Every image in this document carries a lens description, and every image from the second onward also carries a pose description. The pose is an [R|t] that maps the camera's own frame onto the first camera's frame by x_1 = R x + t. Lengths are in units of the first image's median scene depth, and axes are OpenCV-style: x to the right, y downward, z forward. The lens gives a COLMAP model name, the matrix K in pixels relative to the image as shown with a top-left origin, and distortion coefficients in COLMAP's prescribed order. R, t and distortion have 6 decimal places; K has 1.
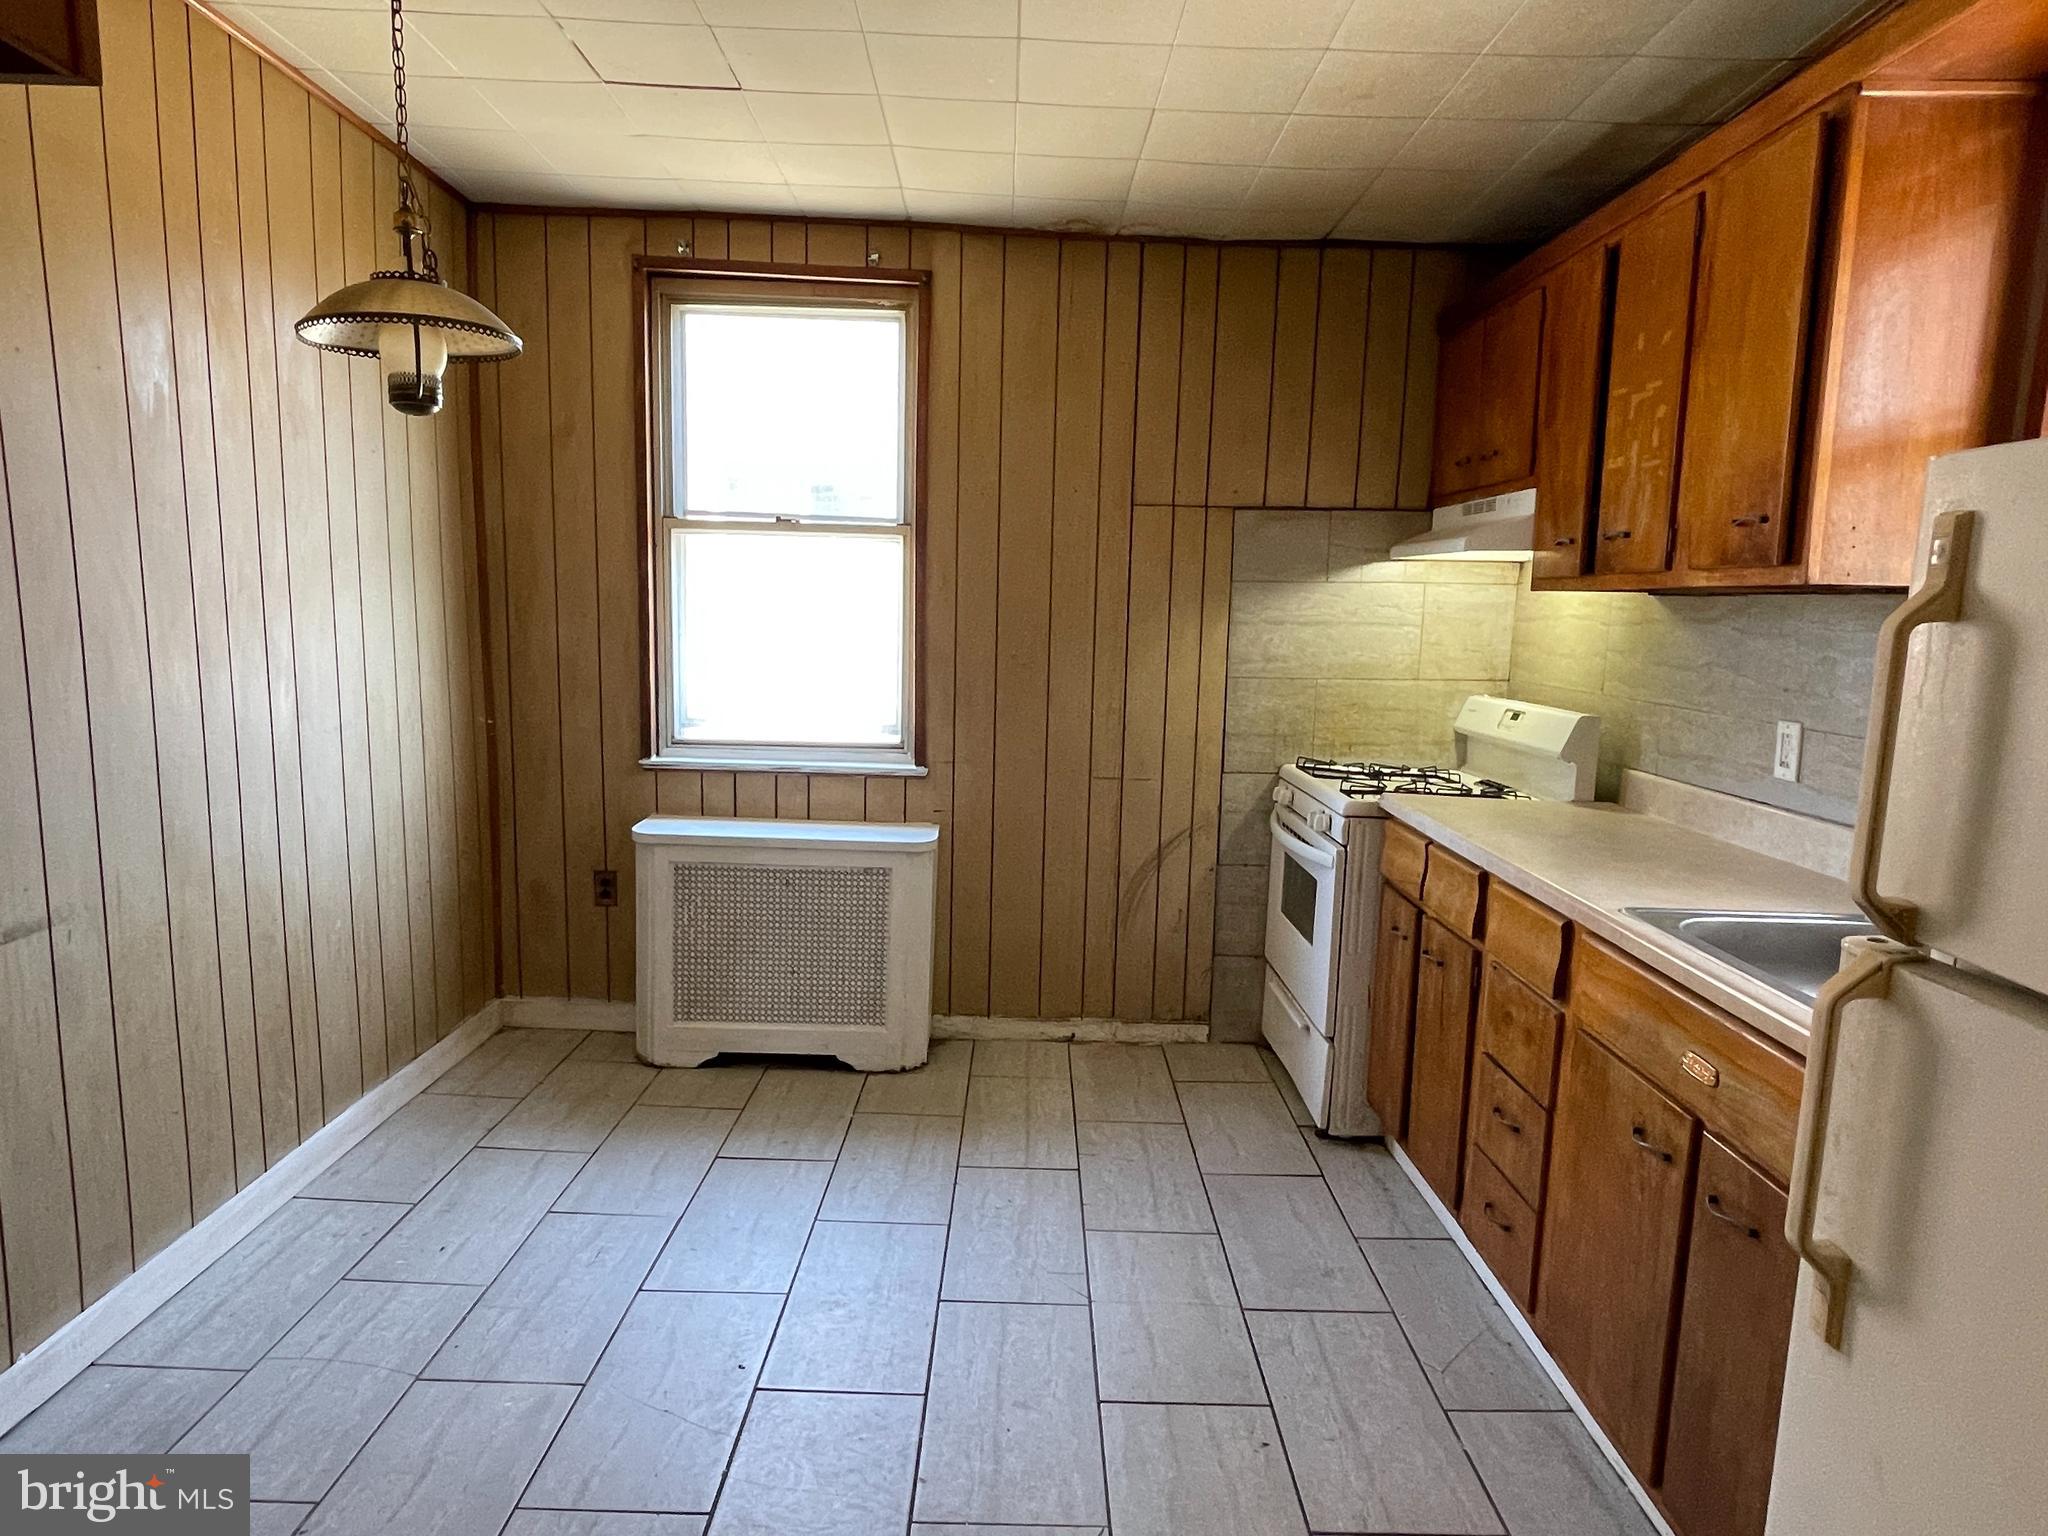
lens RADIAL K [[1221.2, 0, 1025.8], [0, 1221.2, 774.4], [0, 0, 1]] dist [0.009862, 0.000229]
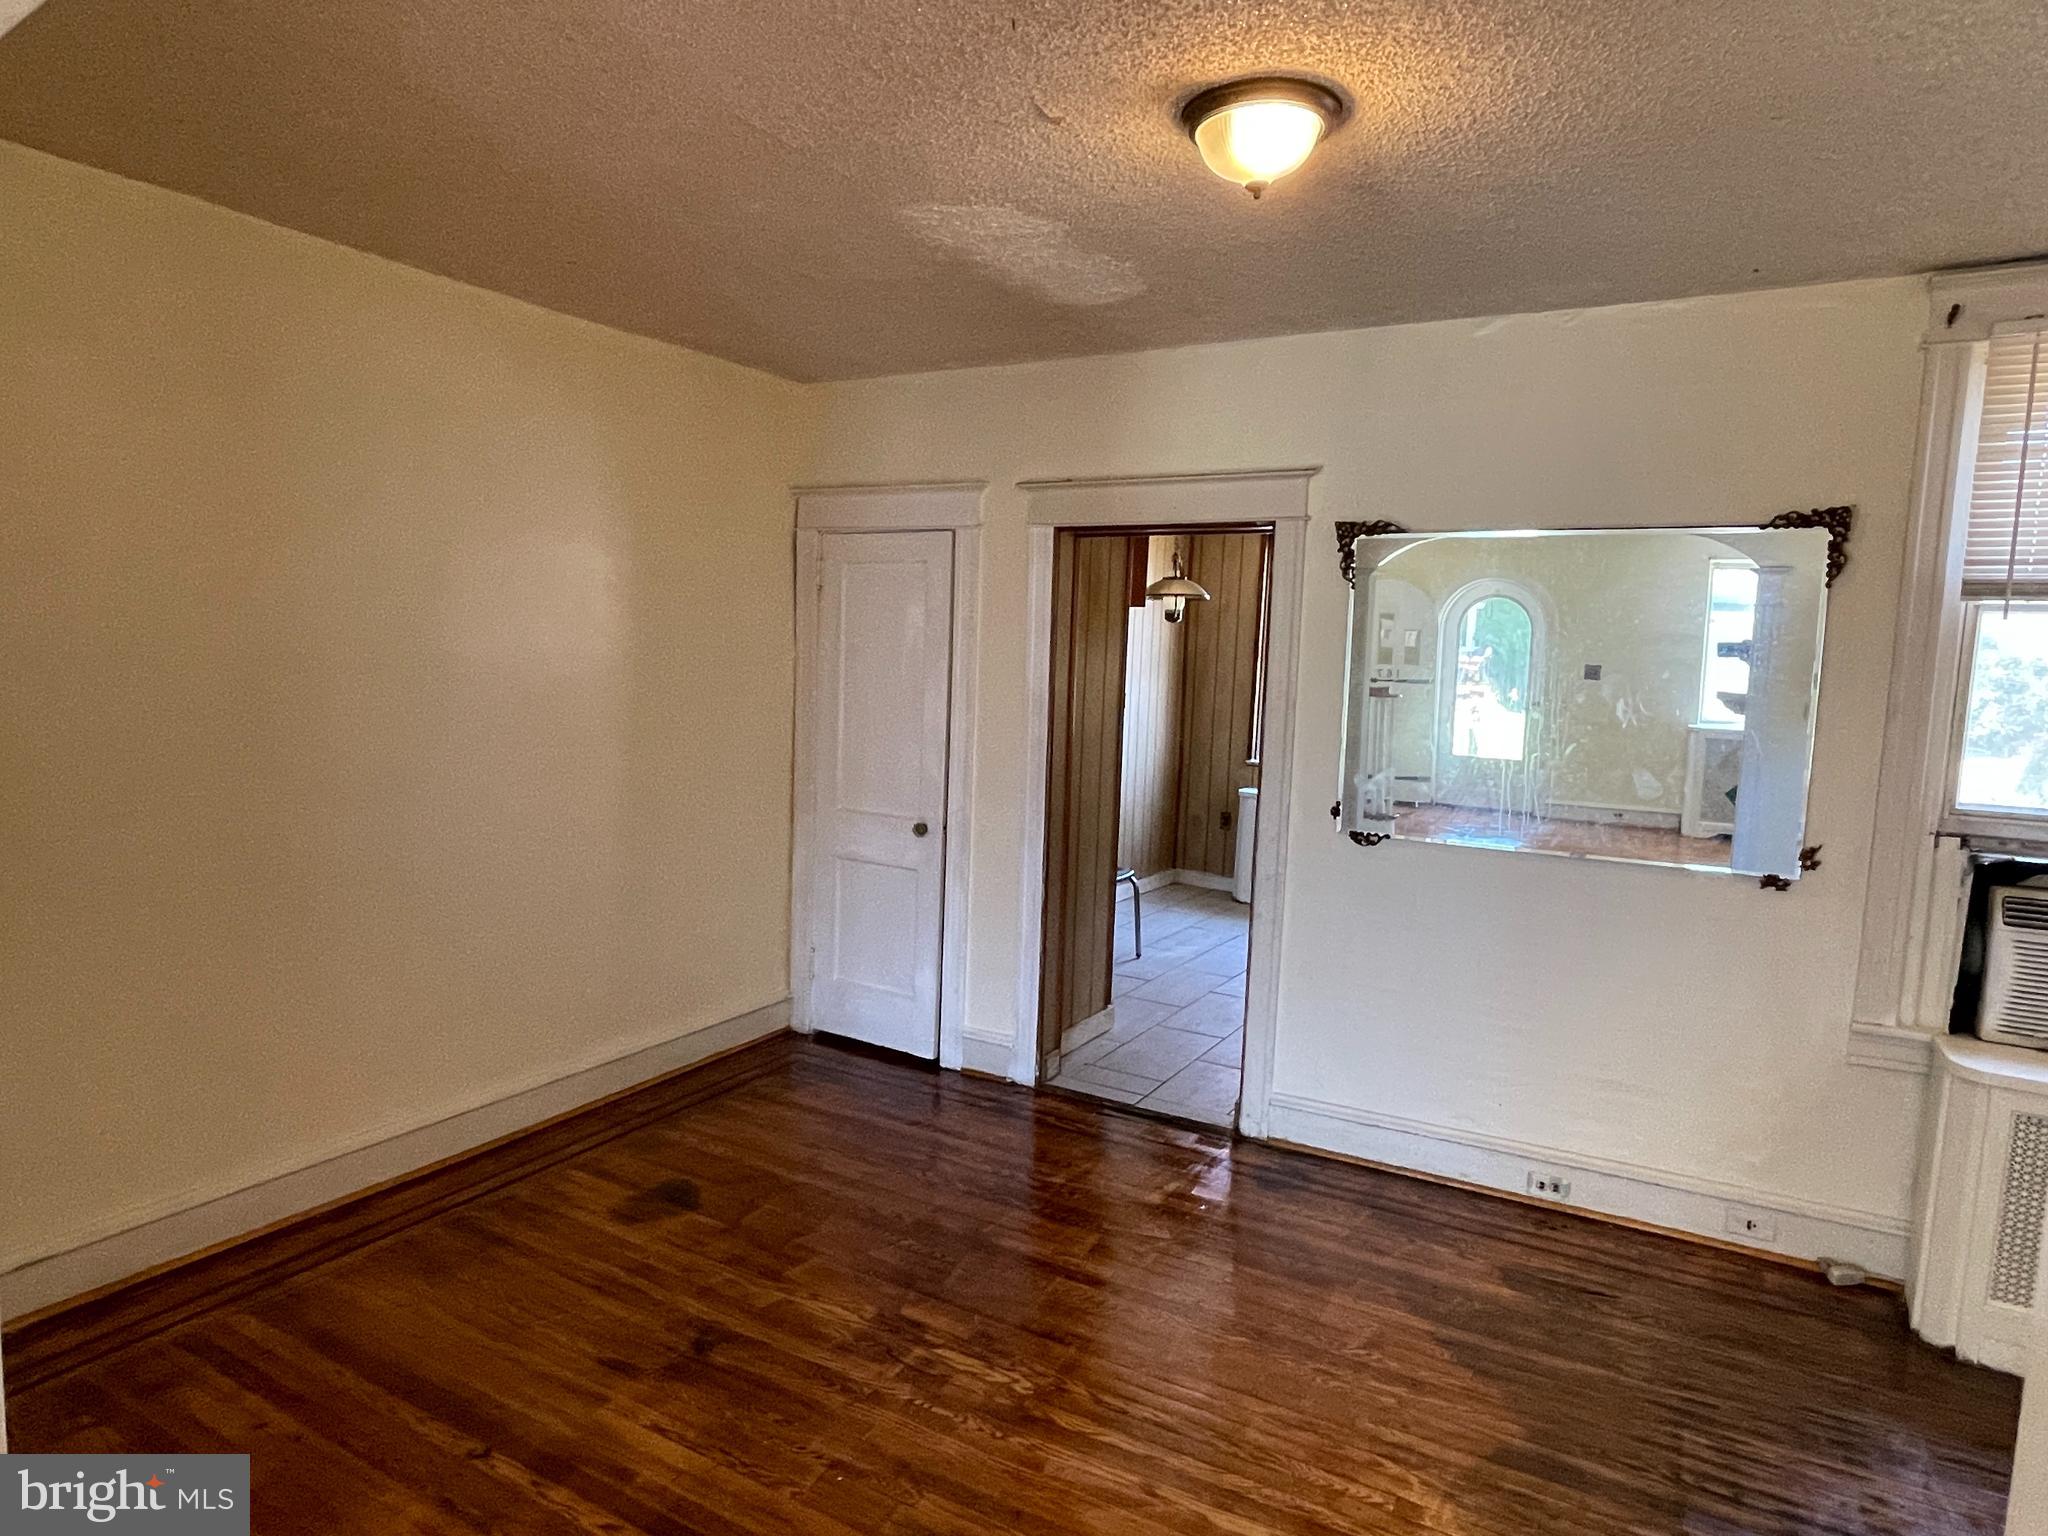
lens RADIAL K [[1221.2, 0, 1026.3], [0, 1221.2, 768.6], [0, 0, 1]] dist [0.009862, 0.000229]
pose [[0.863436, 0.060947, -0.500764, 0.400334], [-0.092851, 0.994916, -0.039008, 0.116390], [0.495840, 0.080178, 0.864705, -0.977156]]
